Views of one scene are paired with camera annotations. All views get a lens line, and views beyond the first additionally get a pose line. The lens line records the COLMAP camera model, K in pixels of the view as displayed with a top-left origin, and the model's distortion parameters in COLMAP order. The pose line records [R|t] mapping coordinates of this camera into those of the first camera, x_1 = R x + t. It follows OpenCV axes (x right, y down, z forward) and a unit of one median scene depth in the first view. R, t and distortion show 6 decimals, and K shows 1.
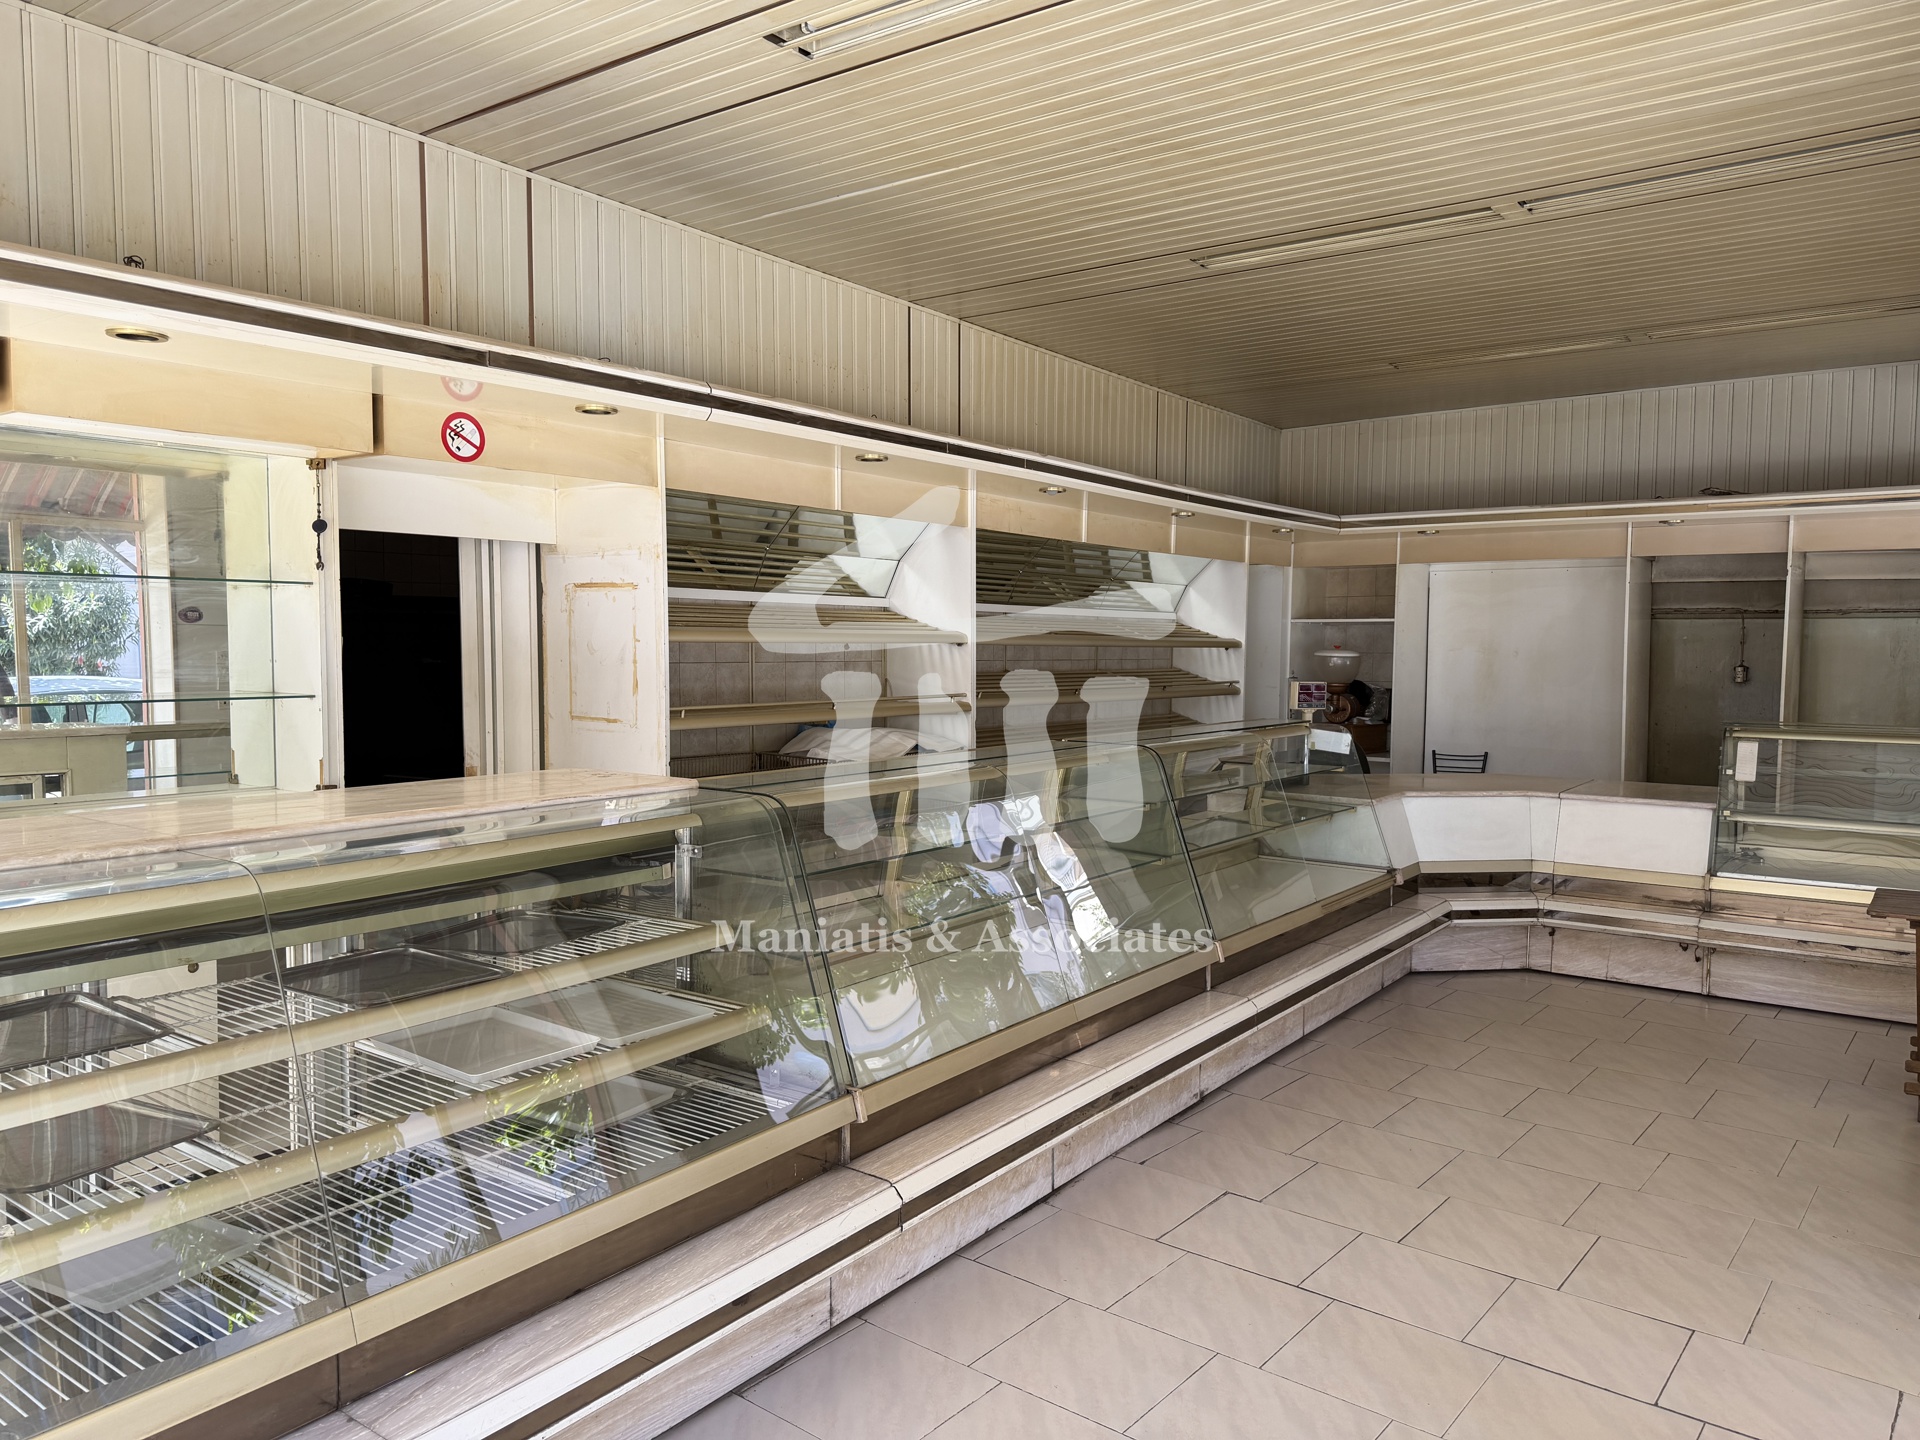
lens RADIAL K [[1365.6, 0, 937.3], [0, 1365.6, 722.5], [0, 0, 1]] dist [0.076310, -0.088873]
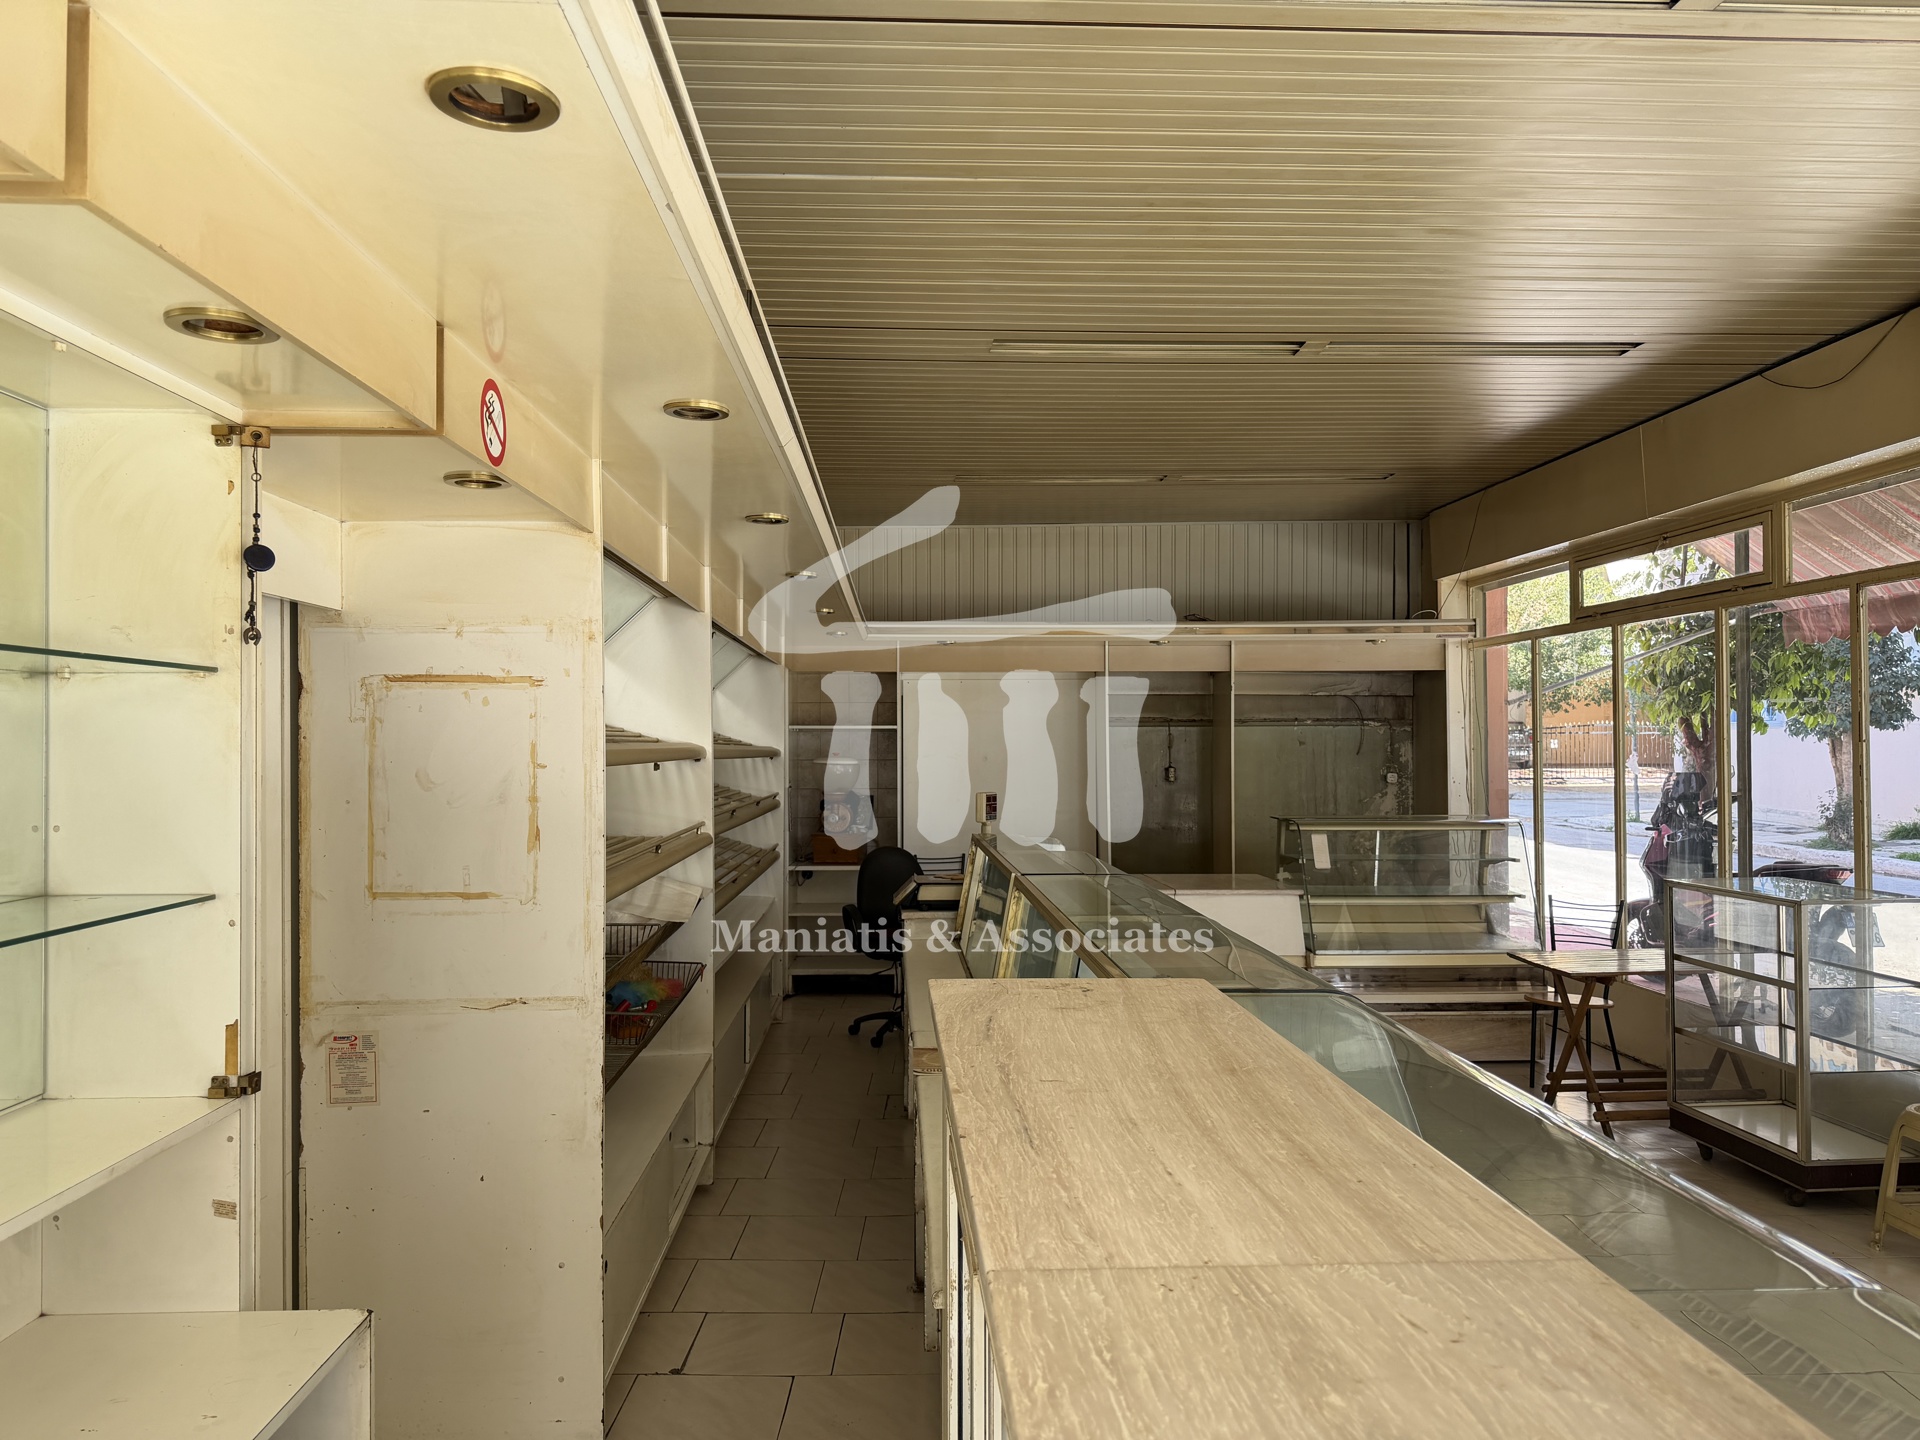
lens RADIAL K [[1365.6, 0, 937.3], [0, 1365.6, 722.5], [0, 0, 1]] dist [0.076310, -0.088873]
pose [[0.771846, 0.000438, 0.635809, -0.465083], [0.046080, 0.997331, -0.056626, -0.034088], [-0.634137, 0.073005, 0.769767, 0.369697]]
